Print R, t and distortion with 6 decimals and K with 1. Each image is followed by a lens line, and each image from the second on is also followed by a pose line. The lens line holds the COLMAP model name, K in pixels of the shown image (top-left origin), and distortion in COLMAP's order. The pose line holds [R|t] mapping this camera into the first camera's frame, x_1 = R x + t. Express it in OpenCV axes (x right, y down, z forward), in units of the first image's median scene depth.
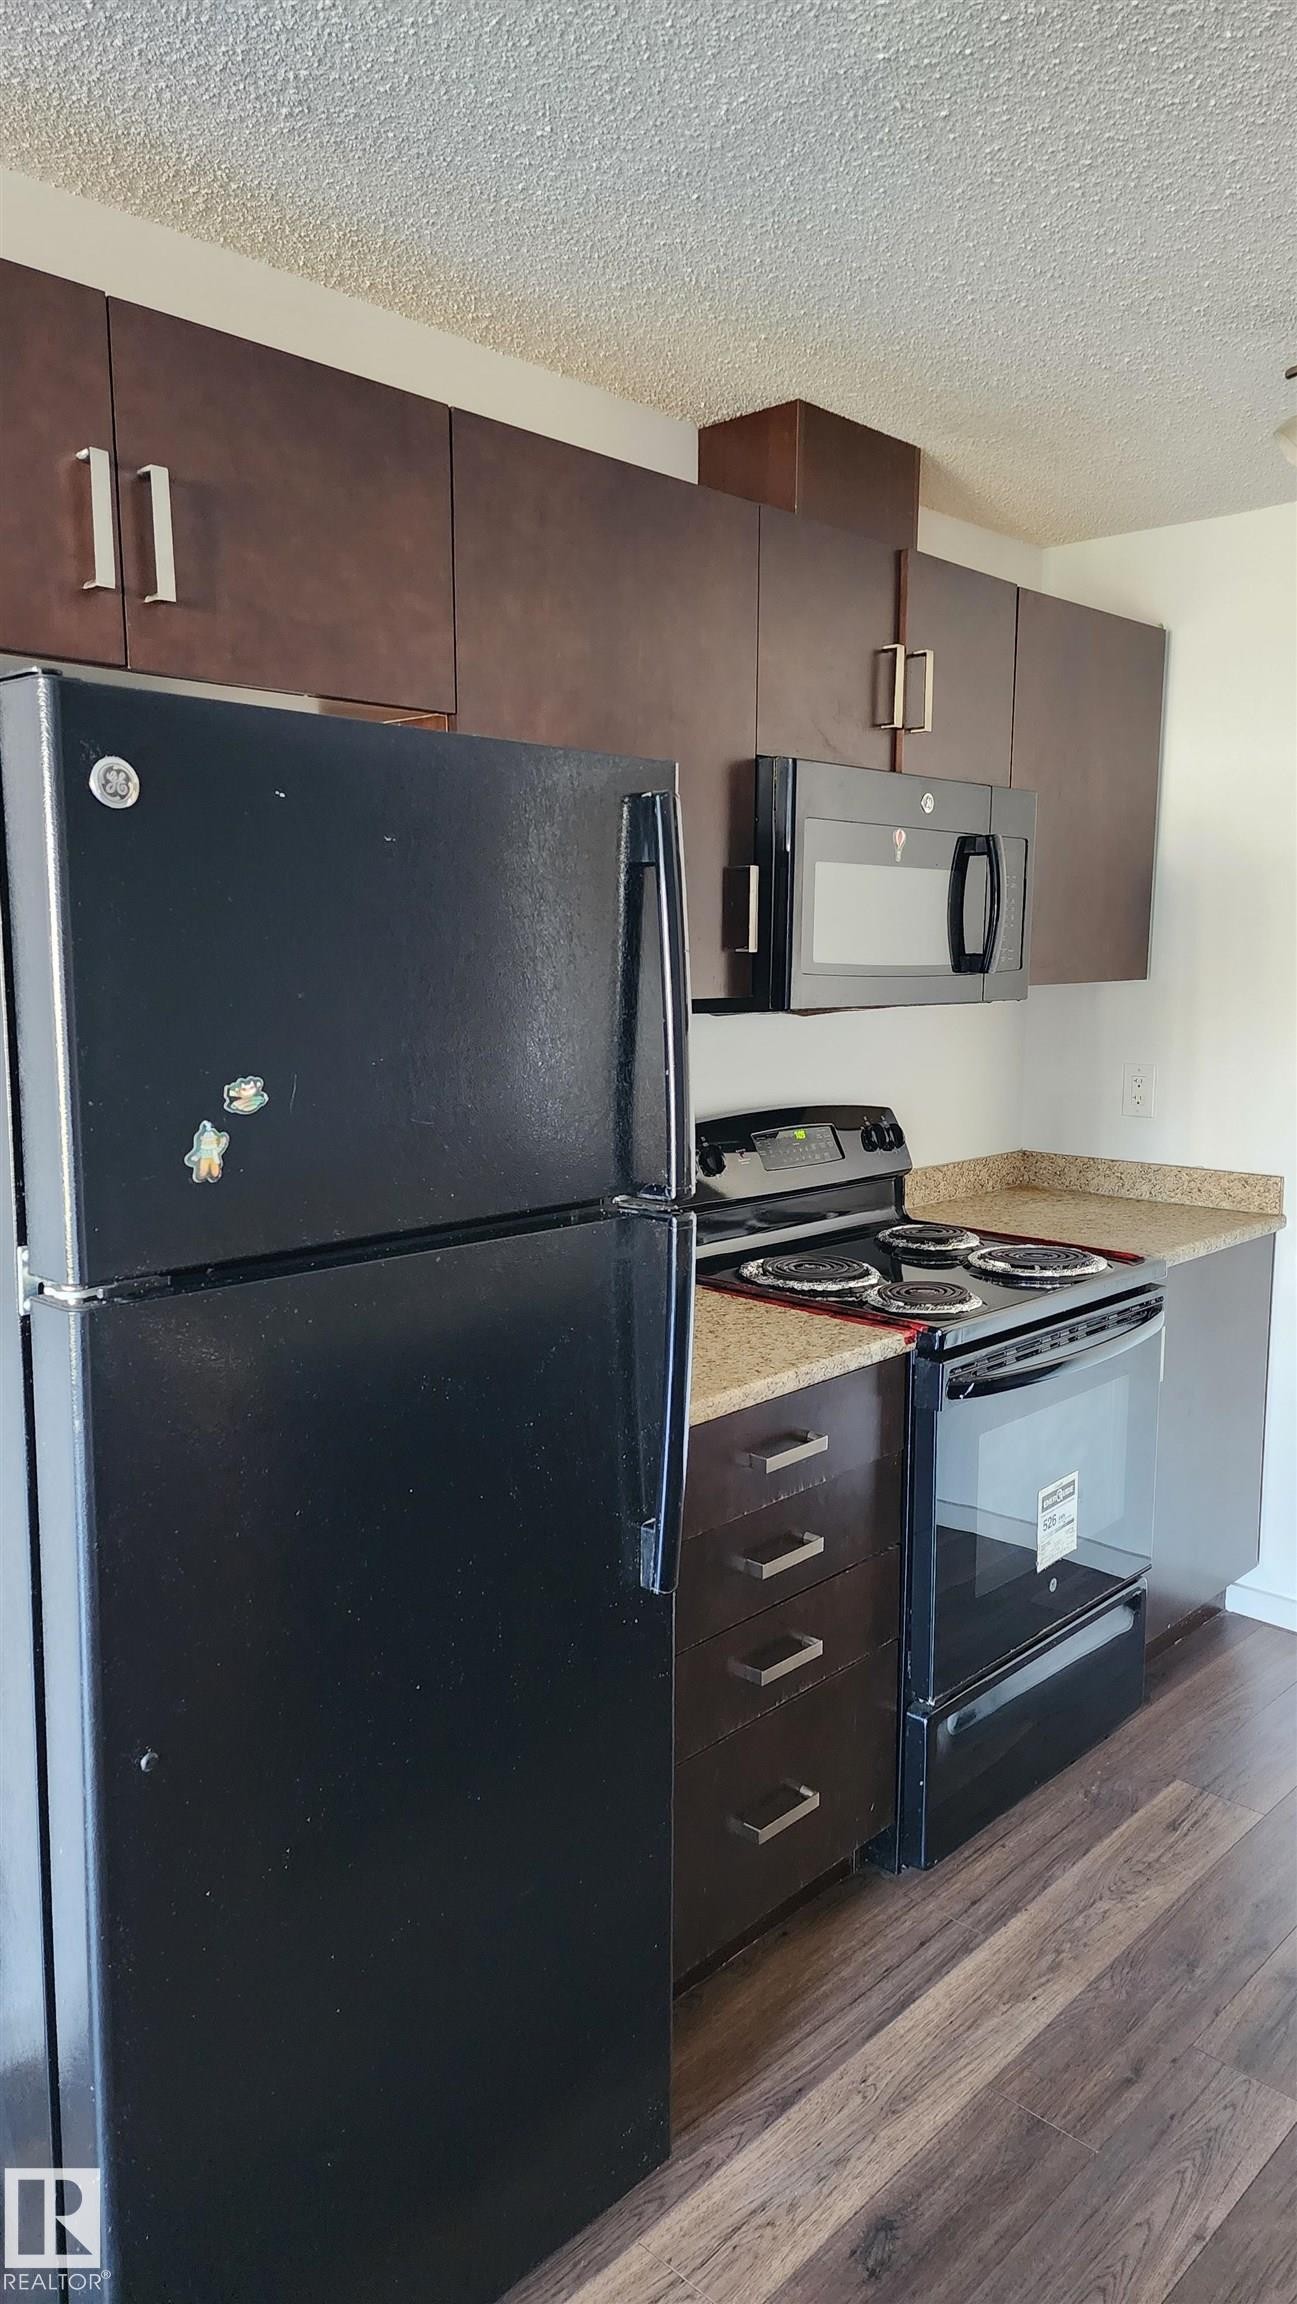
lens RADIAL K [[1493.7, 0, 646.8], [0, 1493.7, 1160.4], [0, 0, 1]] dist [-0.005089, -0.001483]
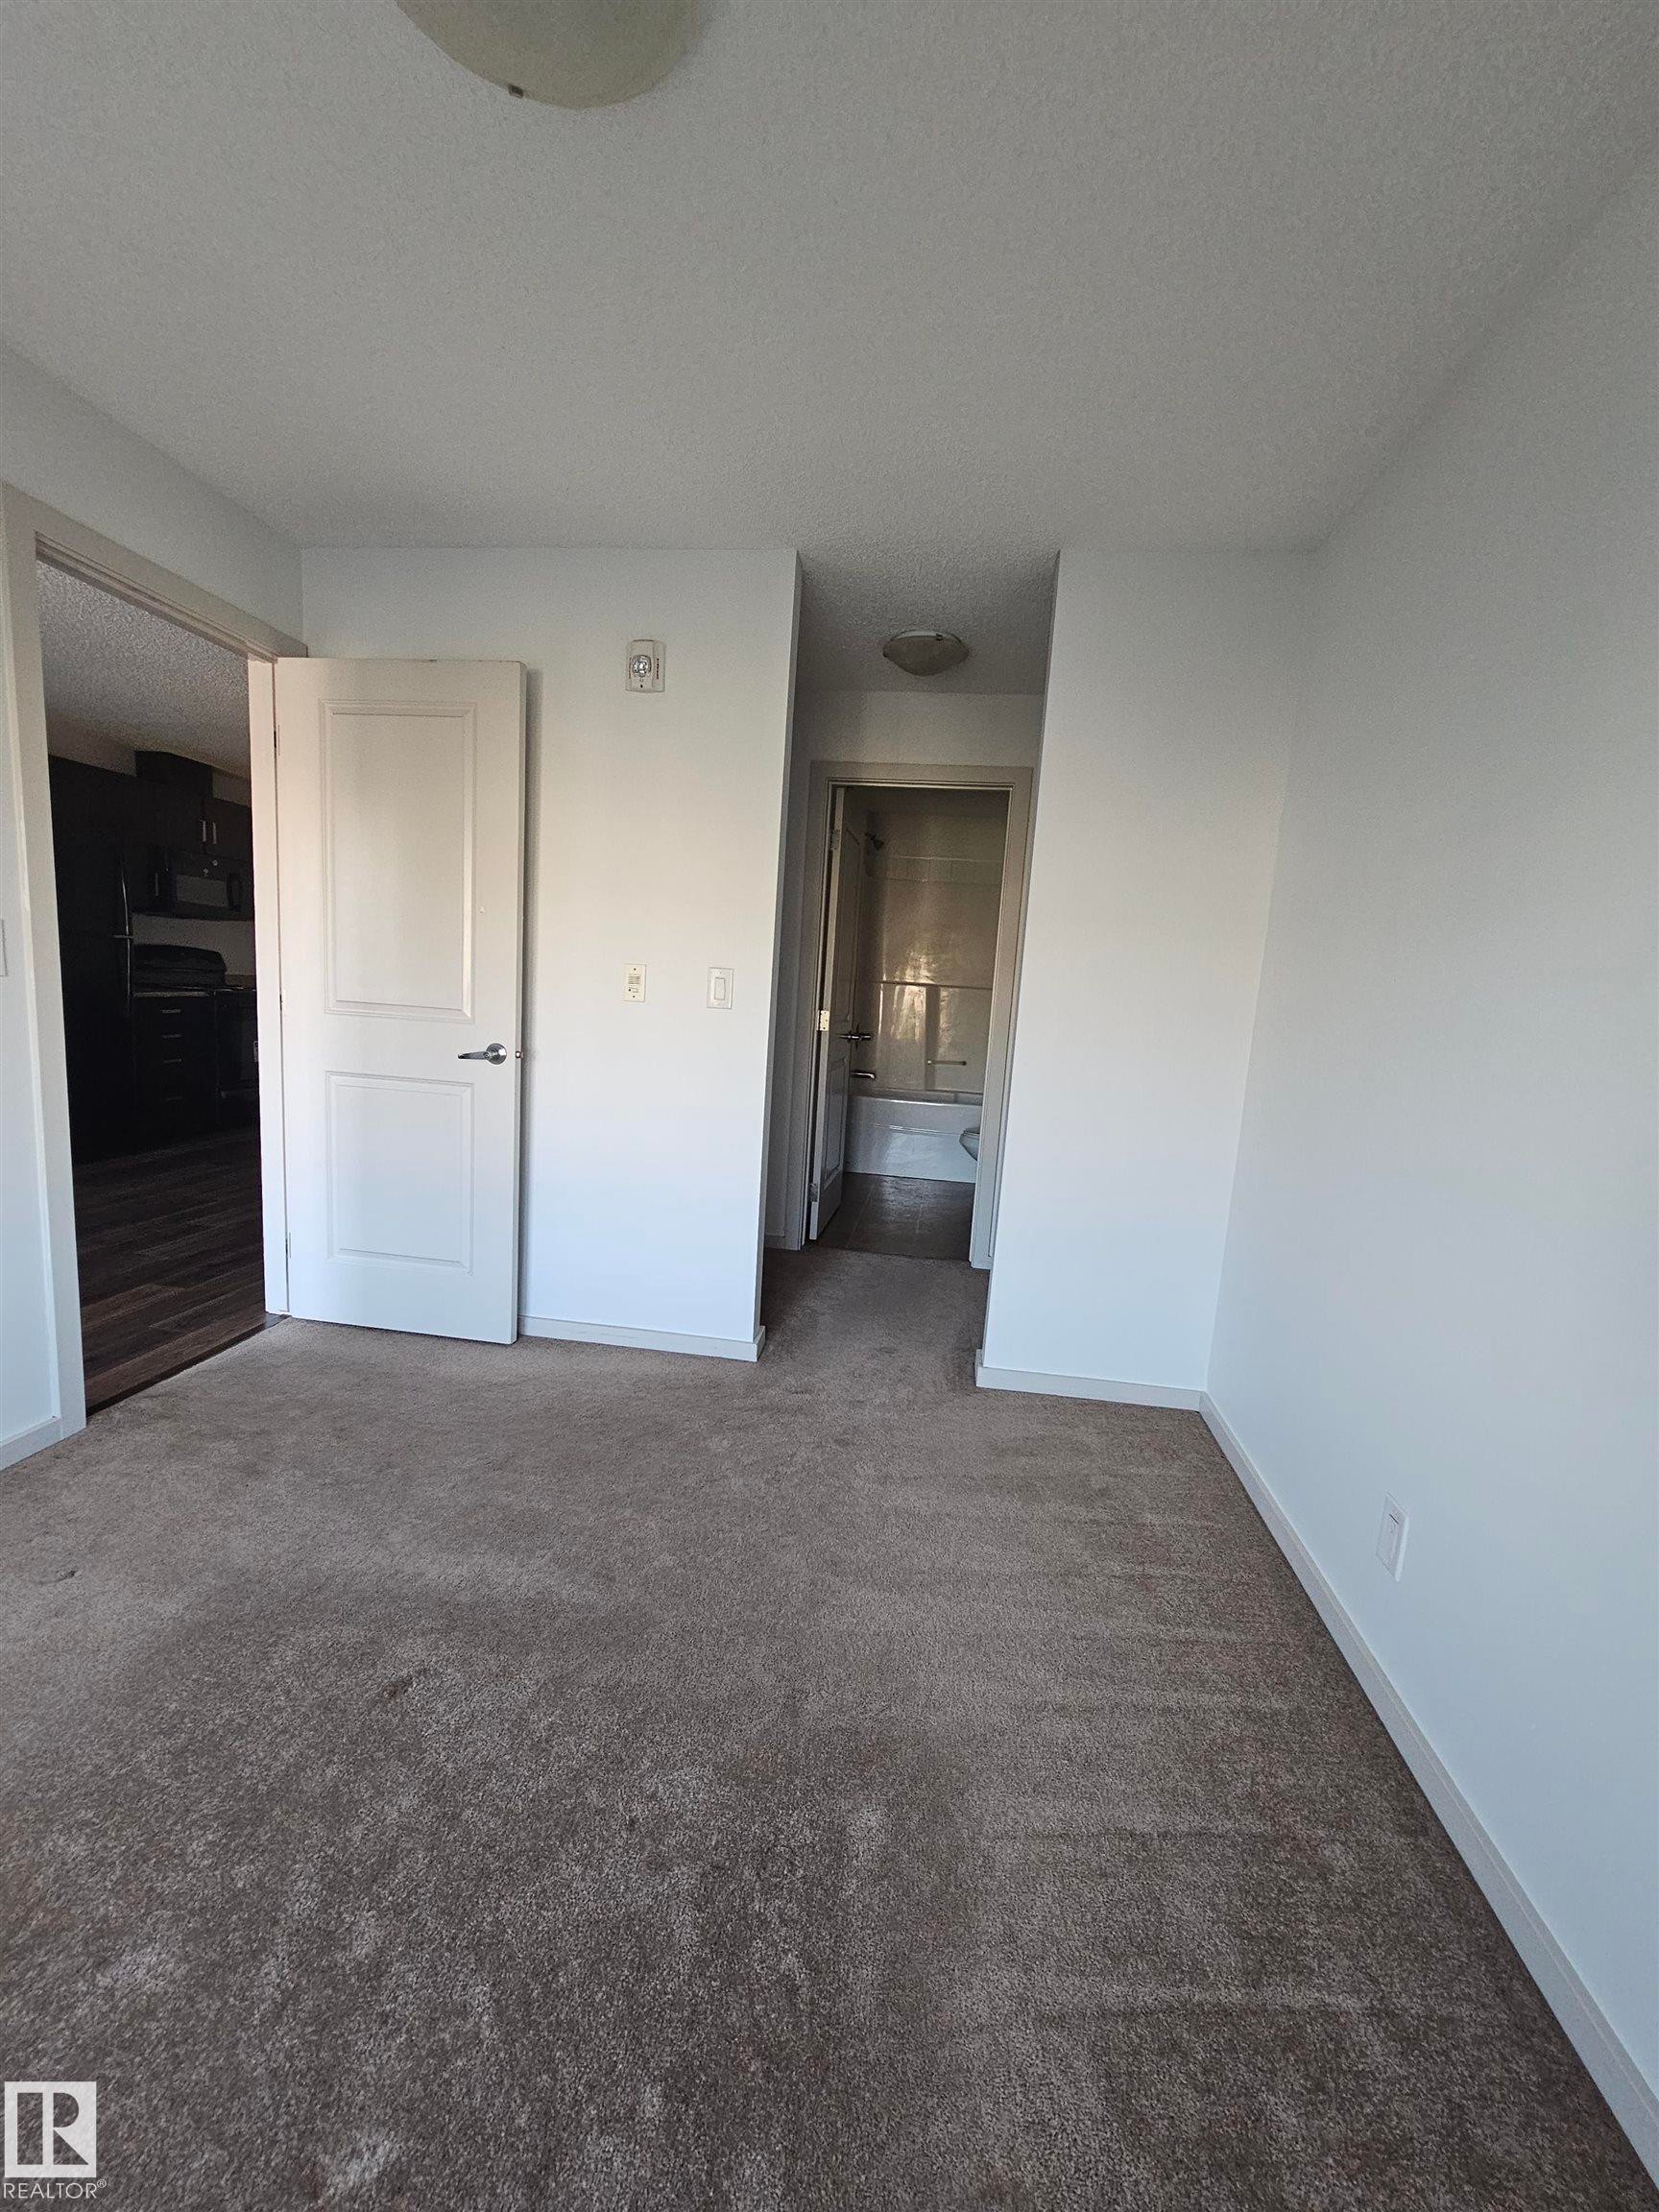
lens RADIAL K [[901.3, 0, 824.1], [0, 901.3, 1123.7], [0, 0, 1]] dist [0.001473, -0.000546]
pose [[0.791707, -0.035389, 0.609875, -0.010354], [0.009603, 0.998918, 0.045499, 0.345826], [-0.610825, -0.030165, 0.791190, -1.844143]]
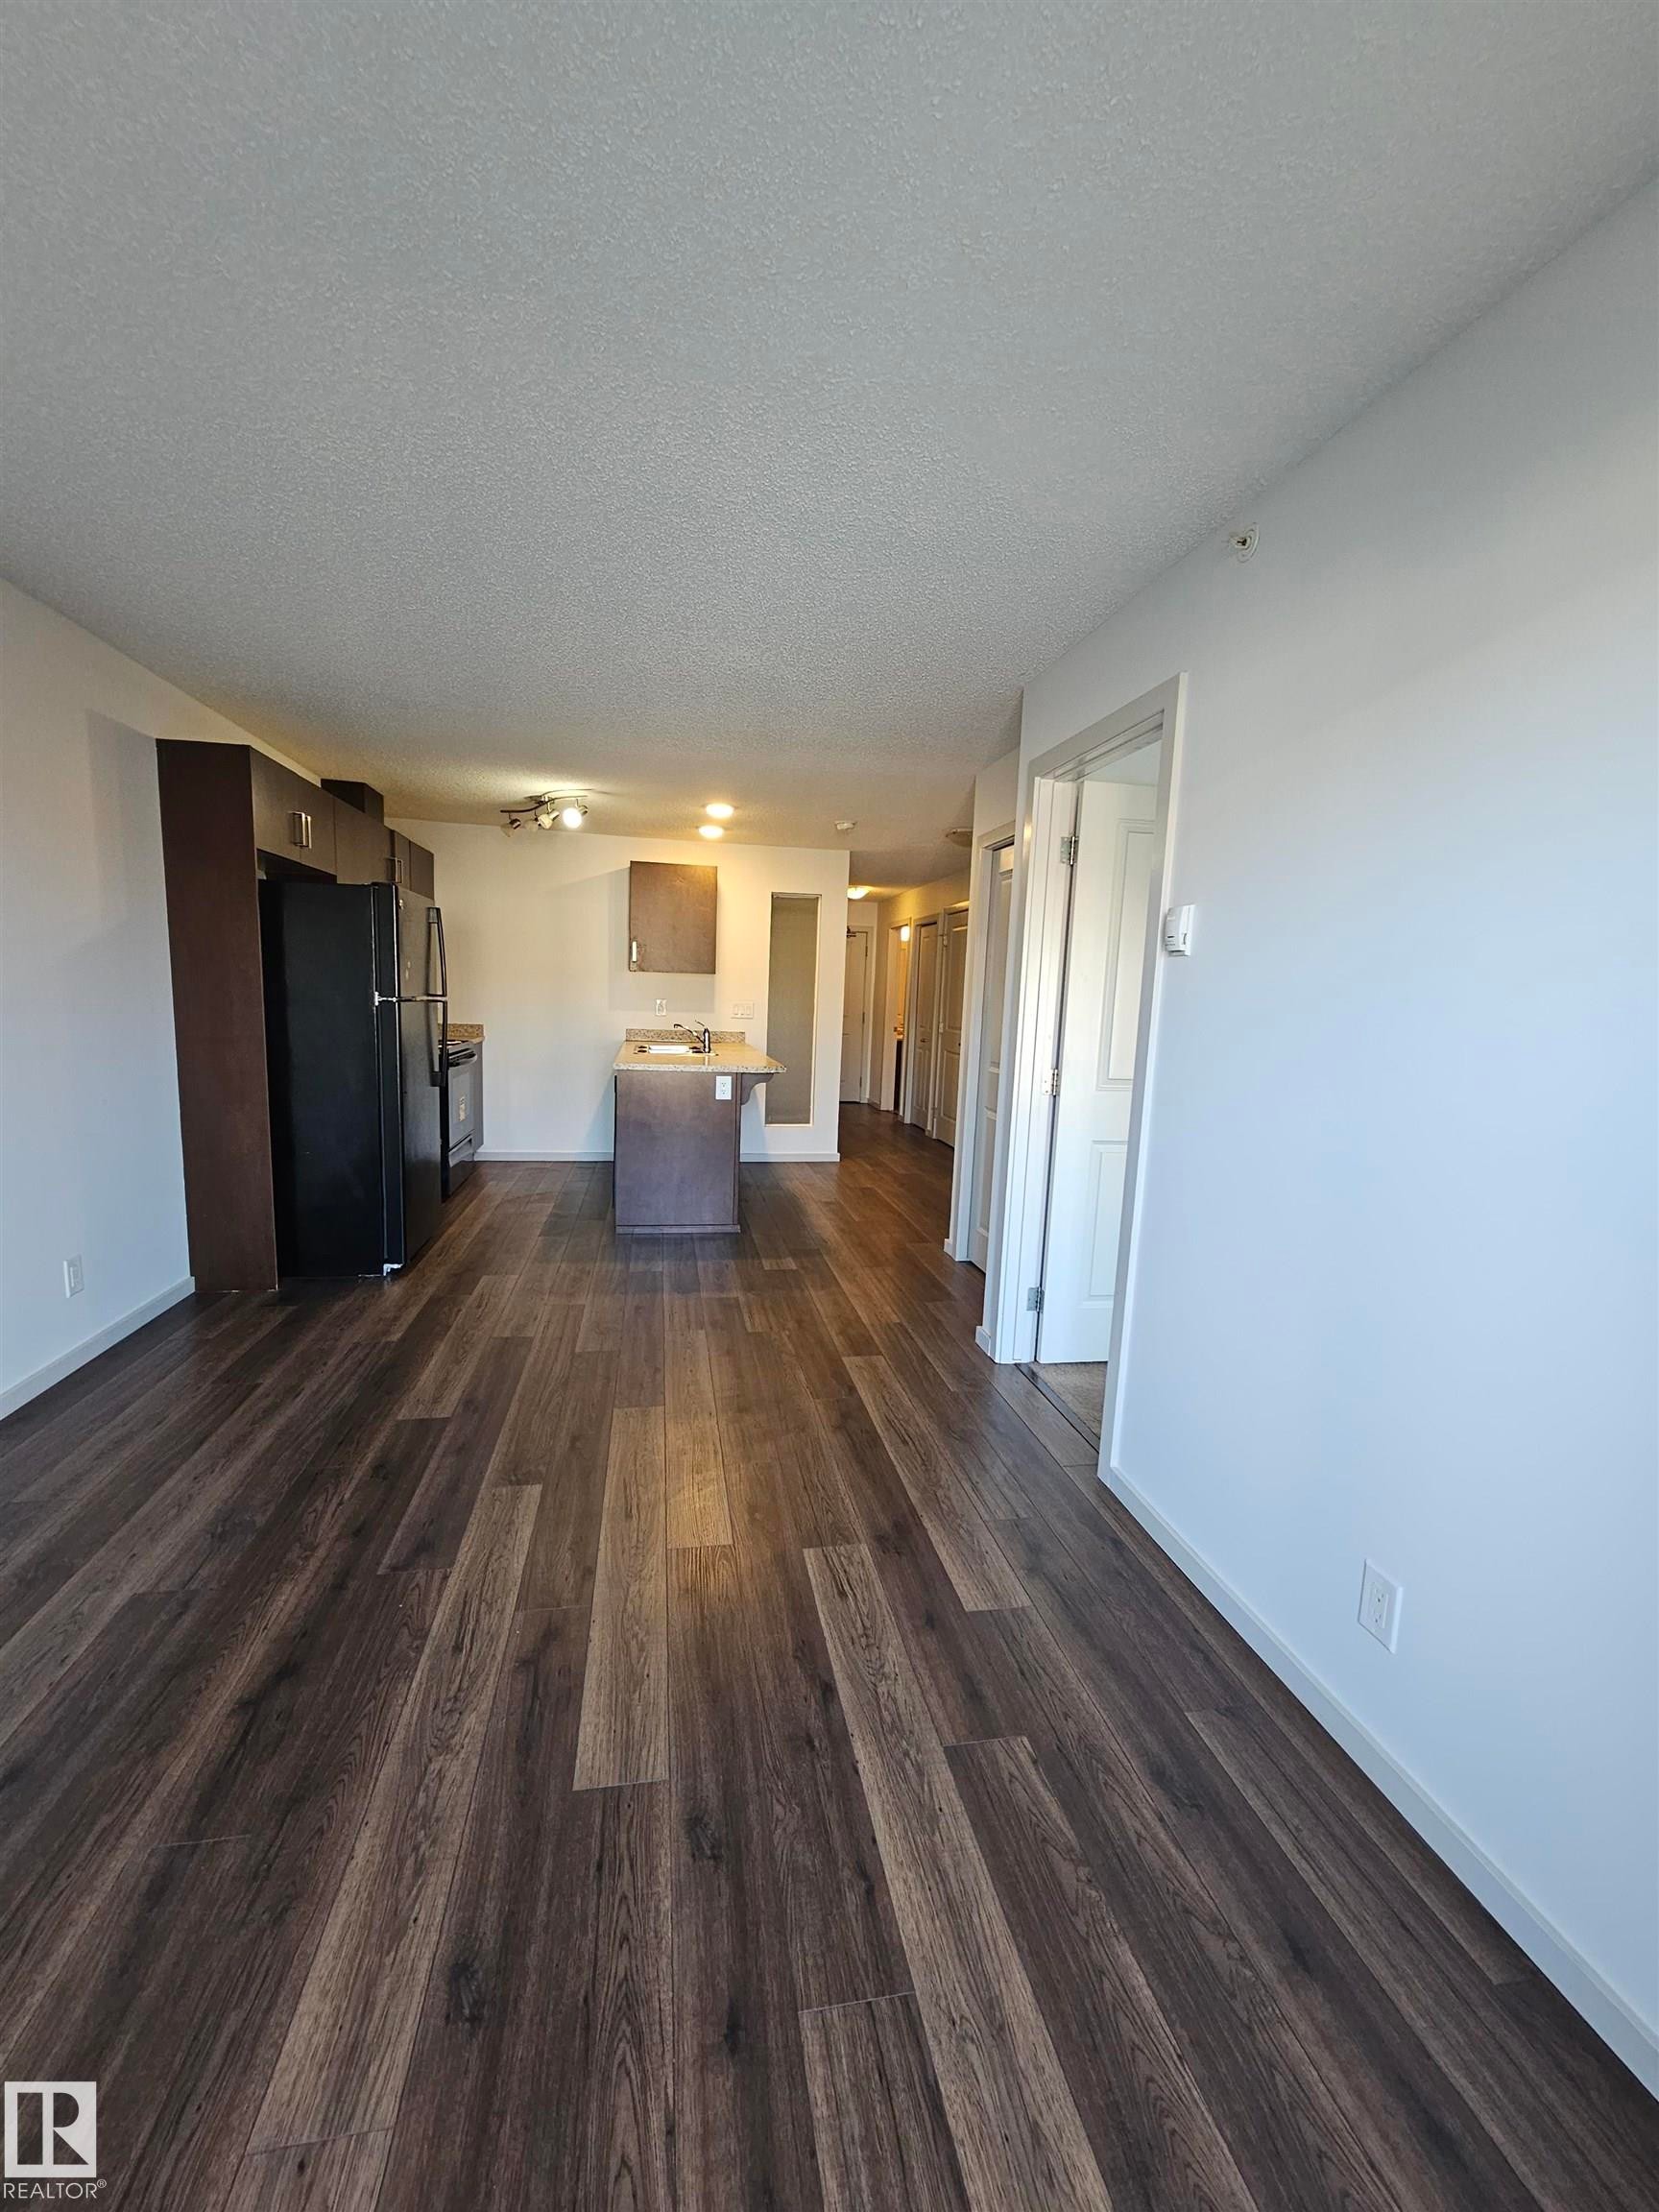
lens RADIAL K [[901.3, 0, 824.1], [0, 901.3, 1123.7], [0, 0, 1]] dist [0.001473, -0.000546]
pose [[0.560562, -0.098414, 0.822244, -1.042503], [0.079115, 0.994736, 0.065124, 0.202709], [-0.824325, 0.028546, 0.565397, -0.968797]]
